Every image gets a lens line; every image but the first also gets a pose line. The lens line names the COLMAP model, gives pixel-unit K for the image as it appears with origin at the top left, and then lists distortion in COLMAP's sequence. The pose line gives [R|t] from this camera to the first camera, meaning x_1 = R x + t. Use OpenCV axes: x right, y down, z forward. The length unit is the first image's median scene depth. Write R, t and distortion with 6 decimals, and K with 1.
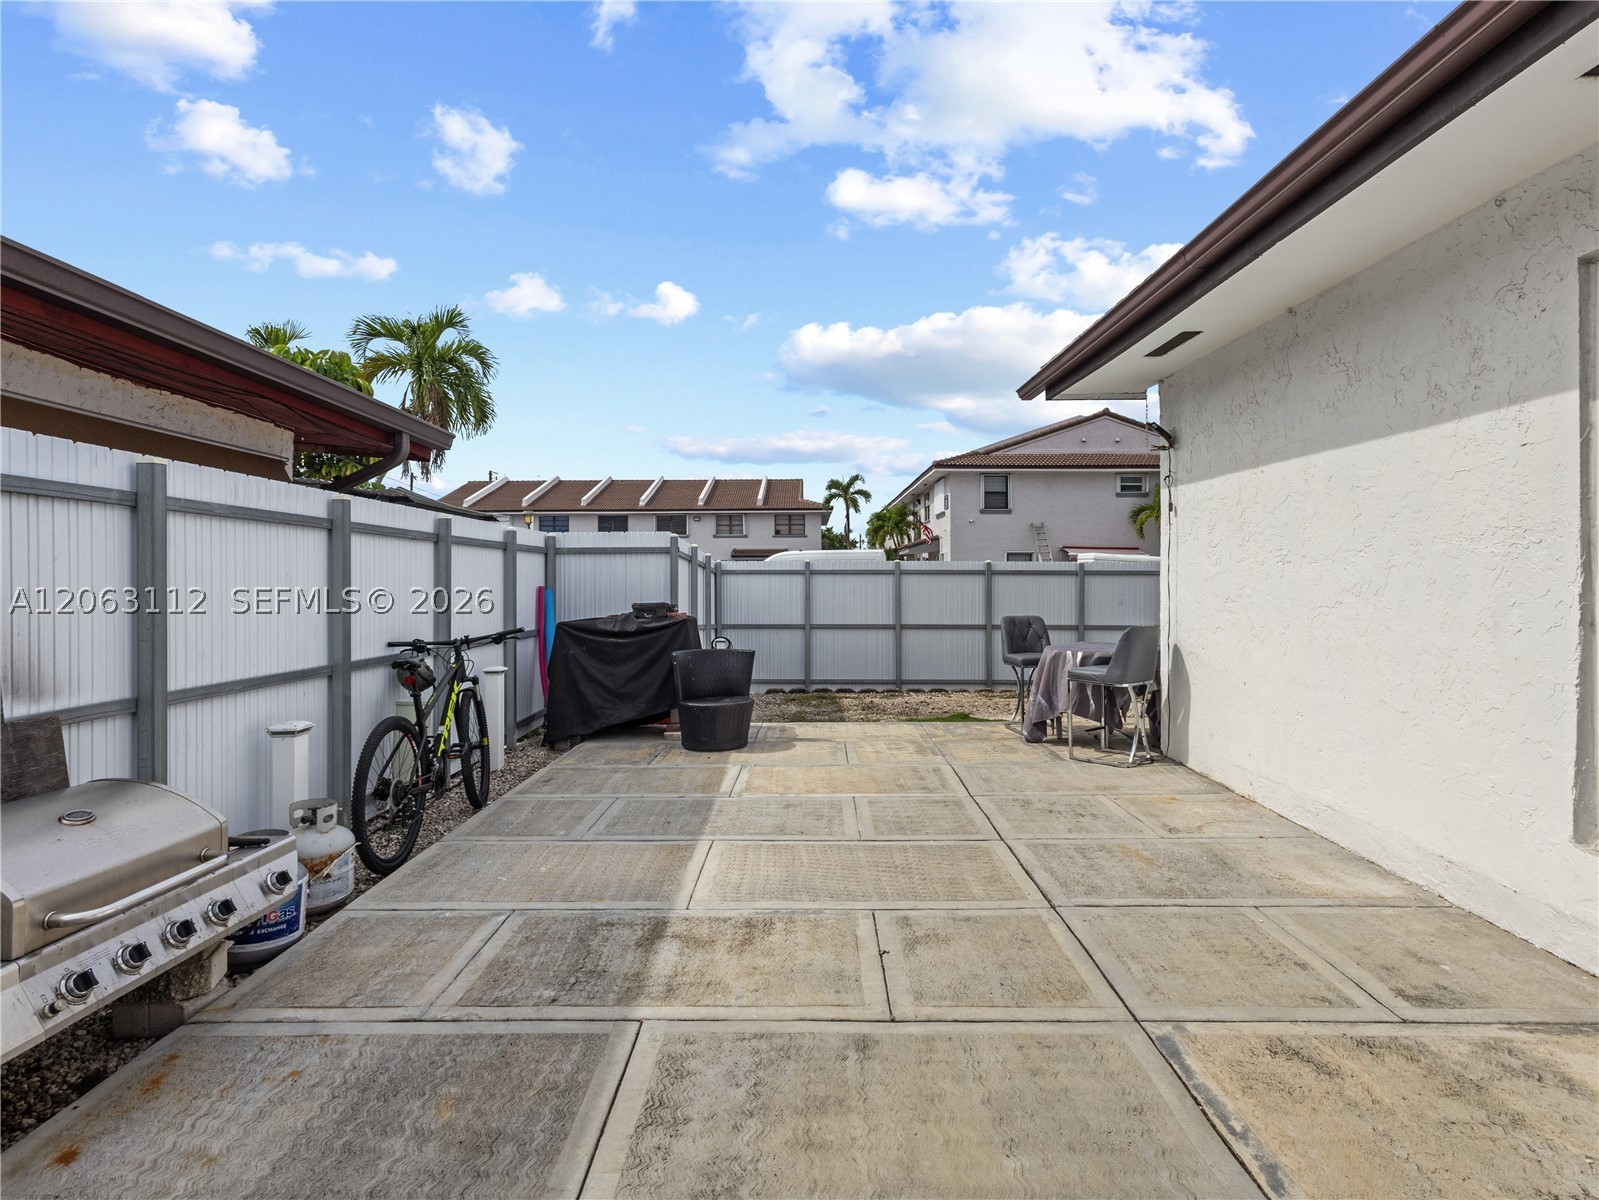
lens RADIAL K [[835.8, 0, 801.1], [0, 835.8, 584.8], [0, 0, 1]] dist [0.002184, 0.003262]
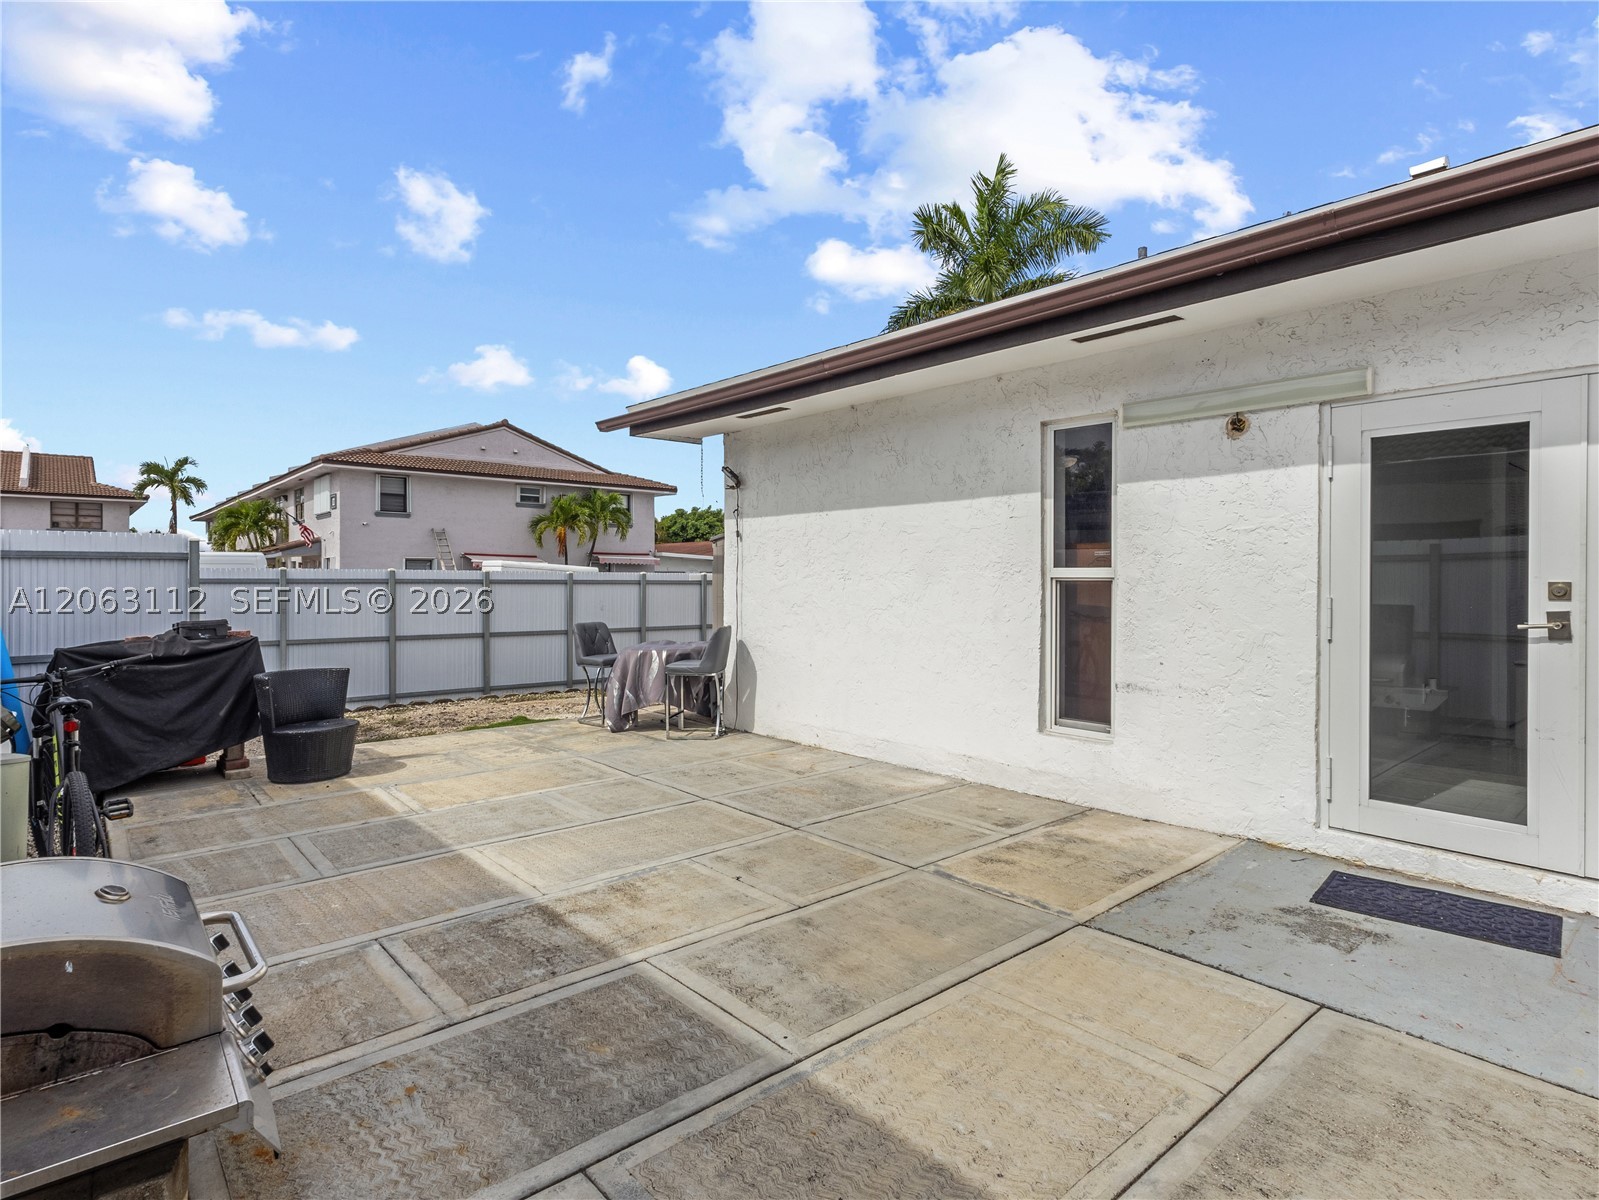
lens RADIAL K [[815.8, 0, 799.5], [0, 815.8, 600.0], [0, 0, 1]] dist [-0.001691, 0.001843]
pose [[0.760952, -0.013461, 0.648669, -0.443689], [0.006350, 0.999891, 0.013300, -0.010948], [-0.648778, -0.006001, 0.760954, -0.028425]]
